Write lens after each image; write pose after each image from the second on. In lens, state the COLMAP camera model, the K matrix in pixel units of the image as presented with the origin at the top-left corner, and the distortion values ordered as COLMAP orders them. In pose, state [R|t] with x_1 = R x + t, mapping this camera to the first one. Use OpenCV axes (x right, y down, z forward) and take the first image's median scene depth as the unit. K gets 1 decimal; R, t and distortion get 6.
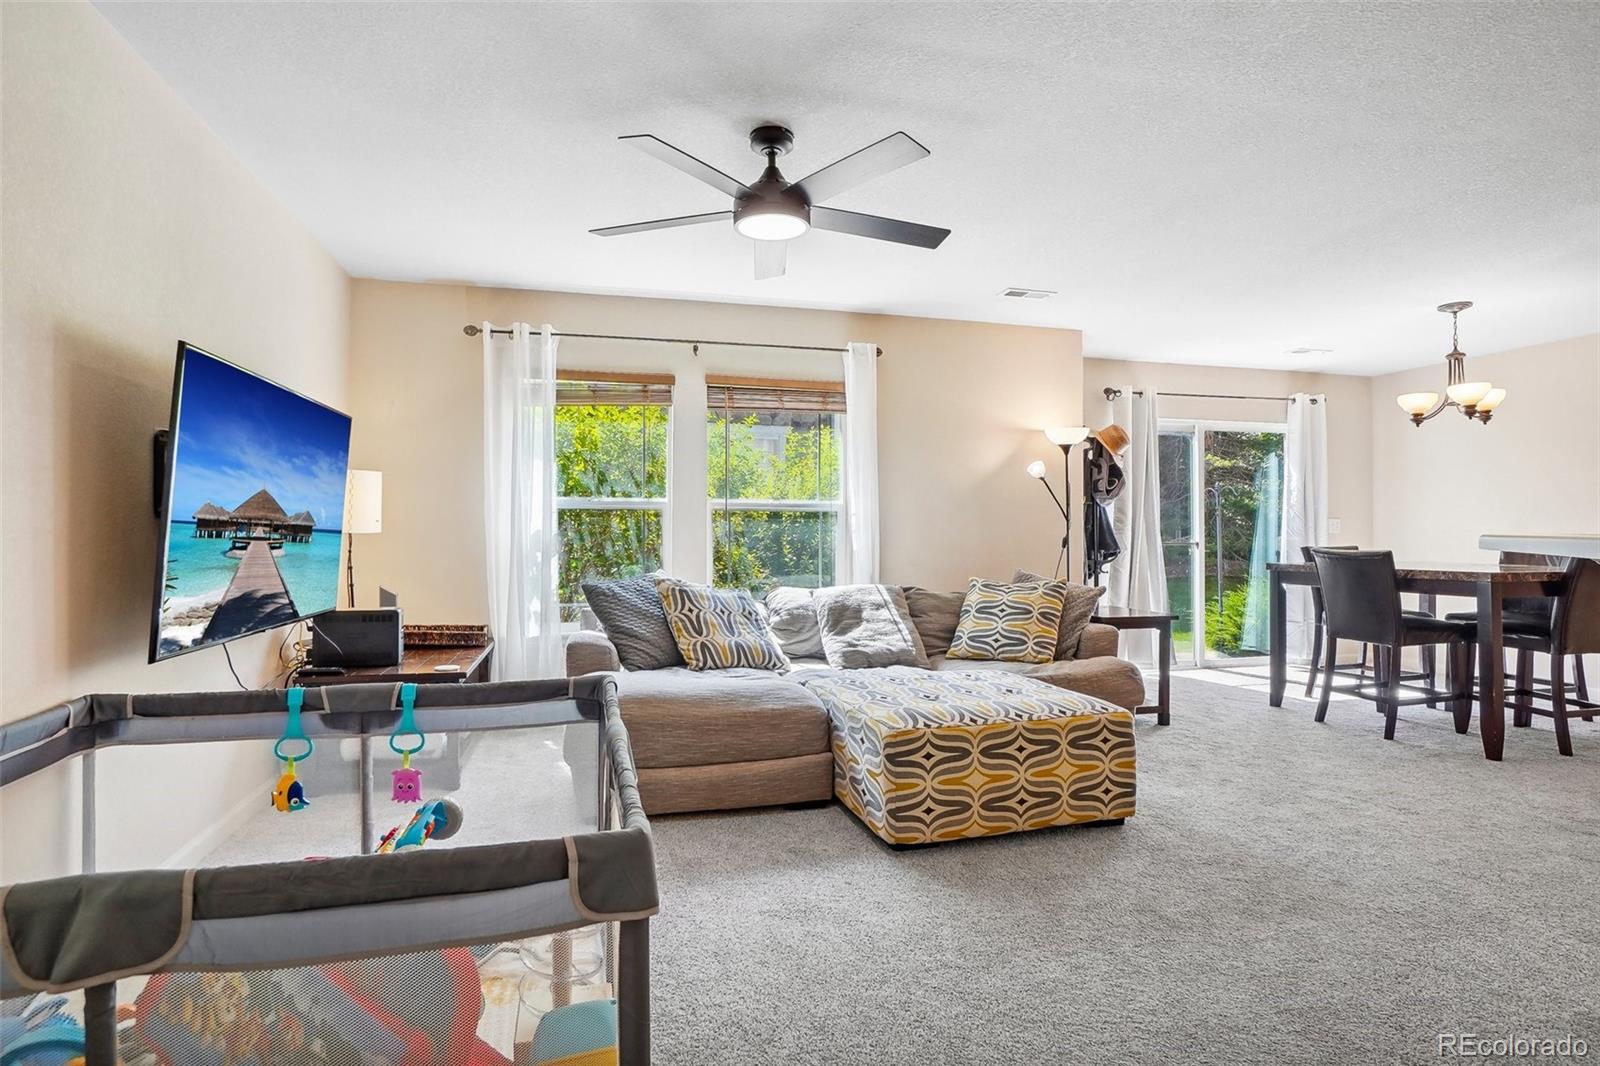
lens RADIAL K [[842.2, 0, 799.0], [0, 842.2, 522.3], [0, 0, 1]] dist [-0.048644, 0.024308]
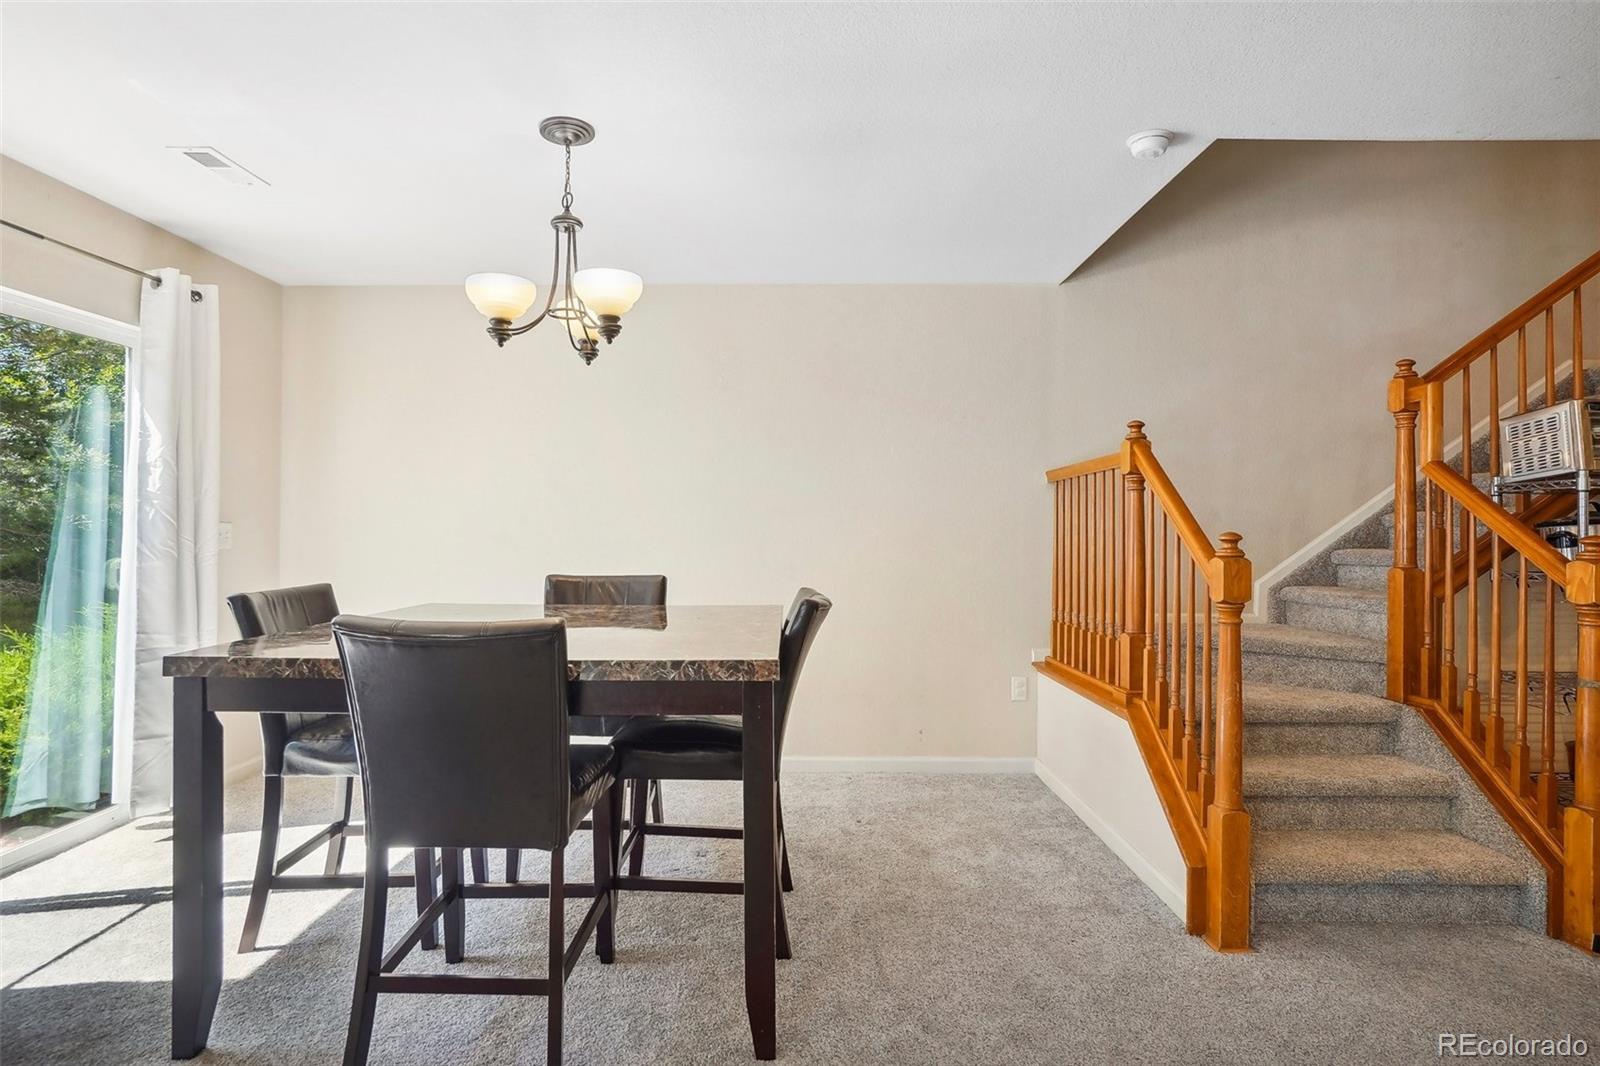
lens RADIAL K [[842.2, 0, 799.0], [0, 842.2, 522.3], [0, 0, 1]] dist [-0.048644, 0.024308]
pose [[0.271177, 0.007048, 0.962504, 0.283373], [-0.012731, 0.999912, -0.003735, -0.009871], [-0.962445, -0.011241, 0.271243, 0.614551]]
